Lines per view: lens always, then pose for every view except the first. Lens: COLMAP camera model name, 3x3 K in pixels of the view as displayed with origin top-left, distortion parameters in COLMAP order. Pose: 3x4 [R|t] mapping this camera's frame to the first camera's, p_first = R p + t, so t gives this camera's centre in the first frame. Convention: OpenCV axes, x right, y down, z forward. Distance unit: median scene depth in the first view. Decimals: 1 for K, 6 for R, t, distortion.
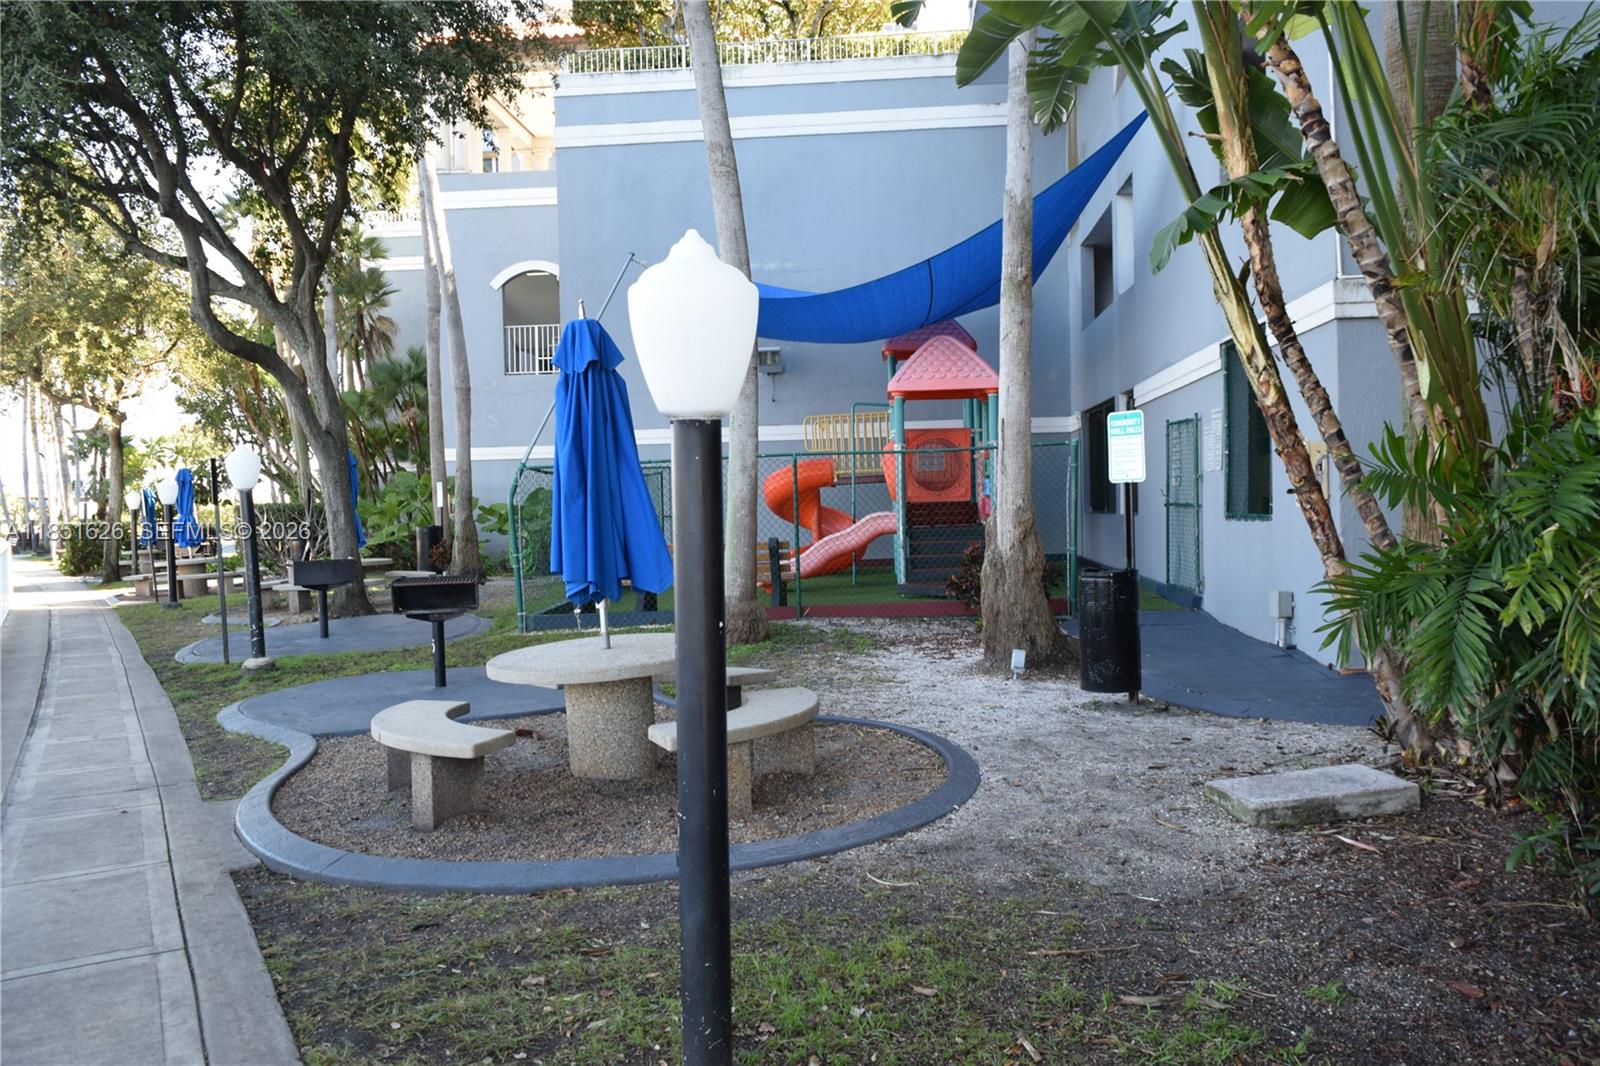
lens RADIAL K [[1257.2, 0, 796.9], [0, 1257.2, 522.0], [0, 0, 1]] dist [-0.007674, -0.003976]
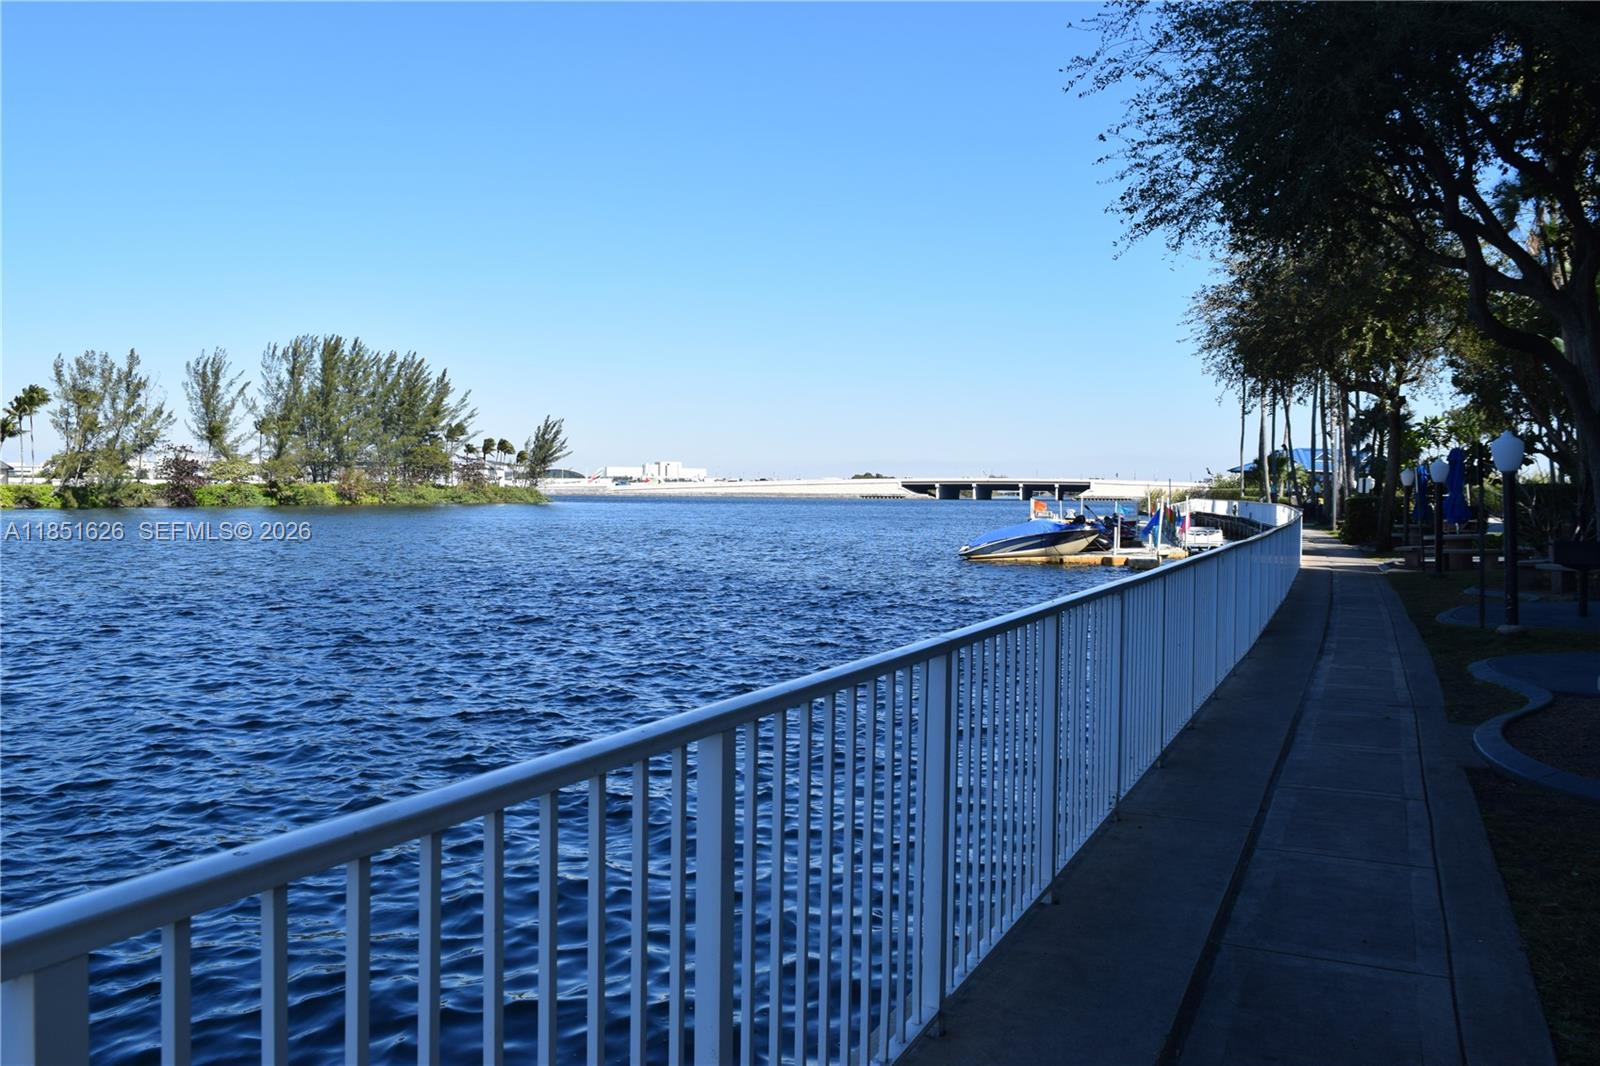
lens RADIAL K [[1257.2, 0, 796.9], [0, 1257.2, 522.0], [0, 0, 1]] dist [-0.007674, -0.003976]
pose [[0.590358, 0.049942, -0.805595, 0.050841], [-0.034908, 0.998730, 0.036333, -0.000008], [0.806386, 0.006672, 0.591351, -0.096403]]
